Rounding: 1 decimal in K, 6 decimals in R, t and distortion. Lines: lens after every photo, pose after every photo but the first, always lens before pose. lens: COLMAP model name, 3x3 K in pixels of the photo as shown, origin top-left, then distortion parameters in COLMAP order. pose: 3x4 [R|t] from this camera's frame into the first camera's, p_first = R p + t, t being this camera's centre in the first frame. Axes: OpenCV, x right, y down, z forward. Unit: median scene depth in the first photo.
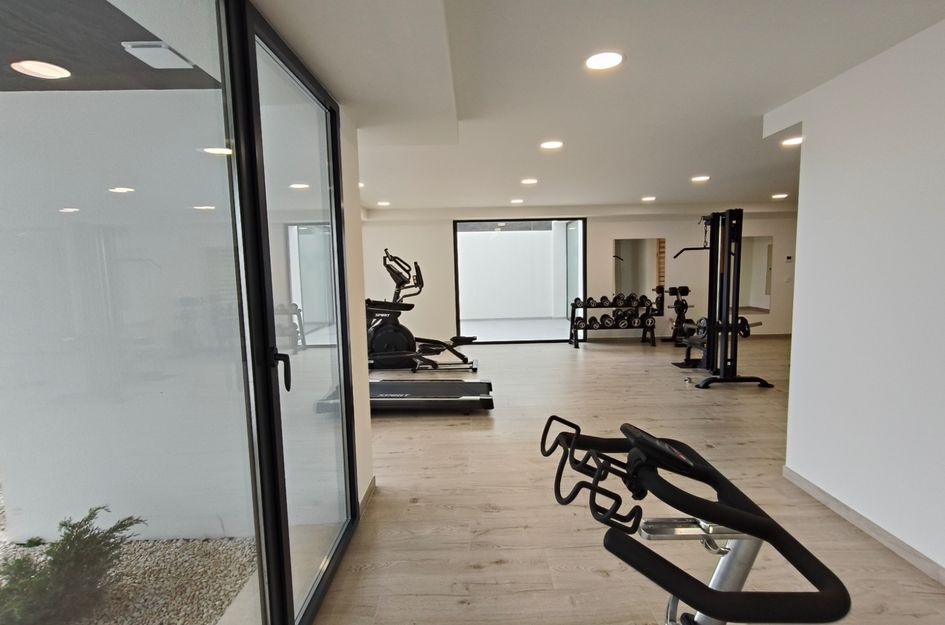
lens RADIAL K [[443.3, 0, 478.4], [0, 443.3, 312.1], [0, 0, 1]] dist [-0.001564, -0.000229]
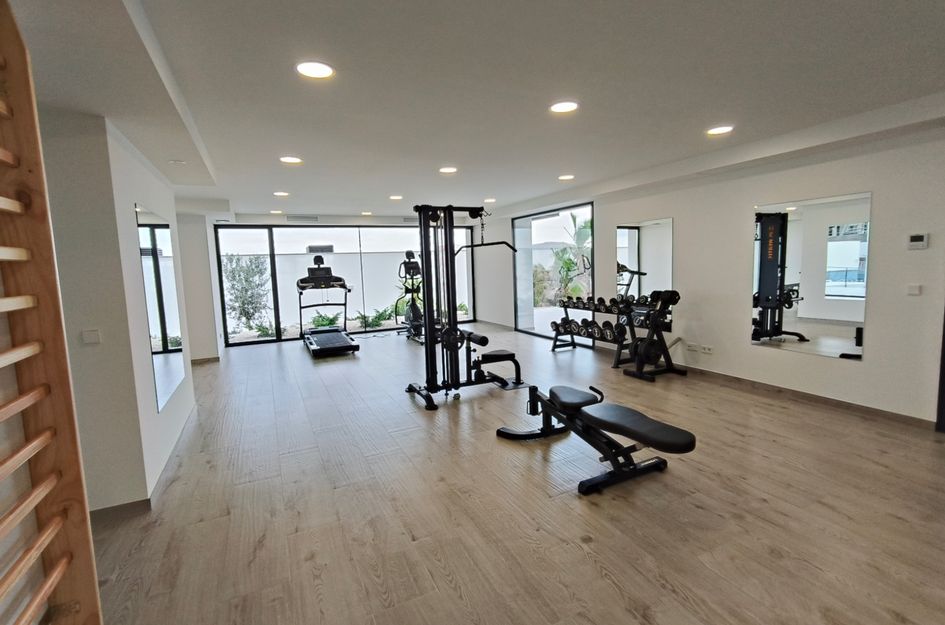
lens RADIAL K [[443.3, 0, 478.4], [0, 443.3, 312.1], [0, 0, 1]] dist [-0.001564, -0.000229]
pose [[0.428291, 0.105352, -0.897479, 0.970693], [-0.065438, 0.994189, 0.085476, -0.065857], [0.901268, 0.022120, 0.432696, 0.470867]]
